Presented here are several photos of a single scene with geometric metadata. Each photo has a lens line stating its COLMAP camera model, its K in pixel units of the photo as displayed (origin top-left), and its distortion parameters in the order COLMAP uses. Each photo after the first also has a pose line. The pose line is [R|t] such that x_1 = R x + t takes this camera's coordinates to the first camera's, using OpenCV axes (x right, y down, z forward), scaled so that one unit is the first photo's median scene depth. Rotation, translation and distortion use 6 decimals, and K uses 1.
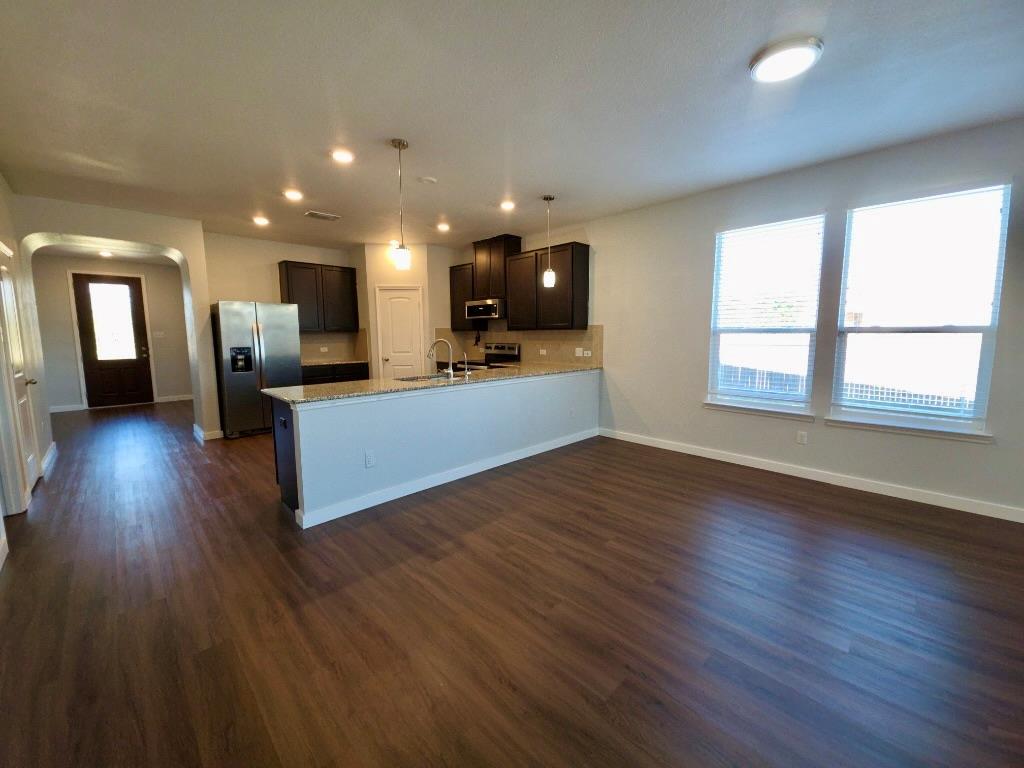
lens RADIAL K [[406.2, 0, 517.3], [0, 406.2, 377.4], [0, 0, 1]] dist [0.016965, -0.008391]
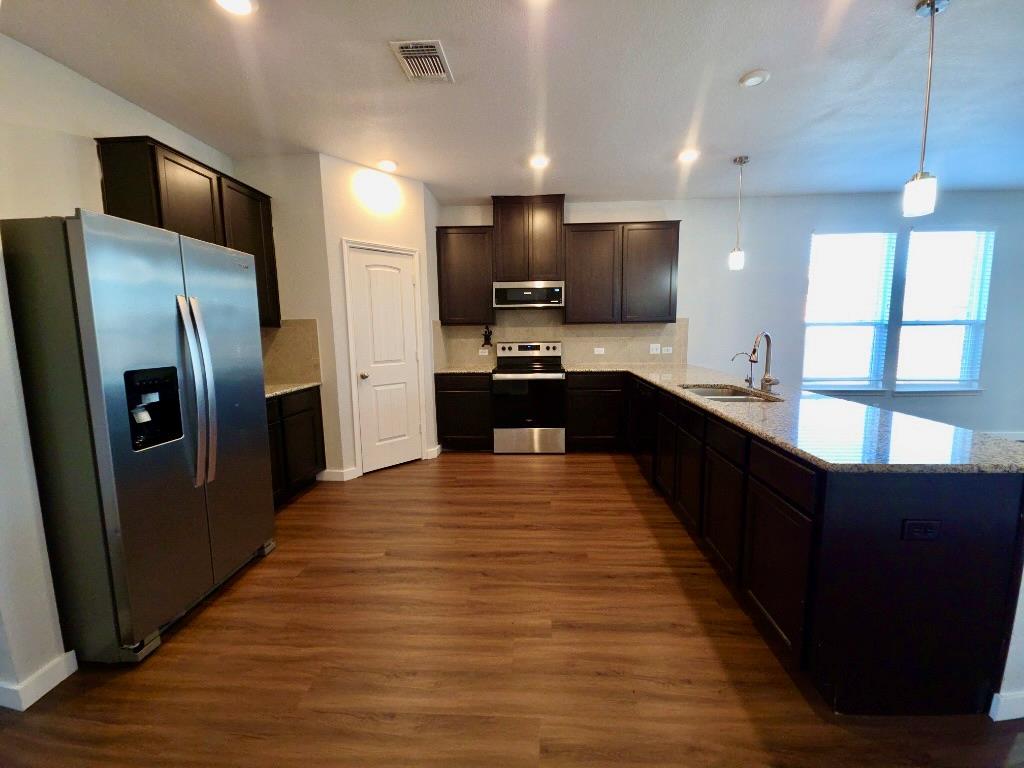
lens RADIAL K [[406.2, 0, 517.3], [0, 406.2, 377.4], [0, 0, 1]] dist [0.016965, -0.008391]
pose [[0.738916, -0.079067, 0.669143, -0.726019], [0.080051, 0.996359, 0.029333, -0.055958], [-0.669026, 0.031891, 0.742555, 0.606121]]
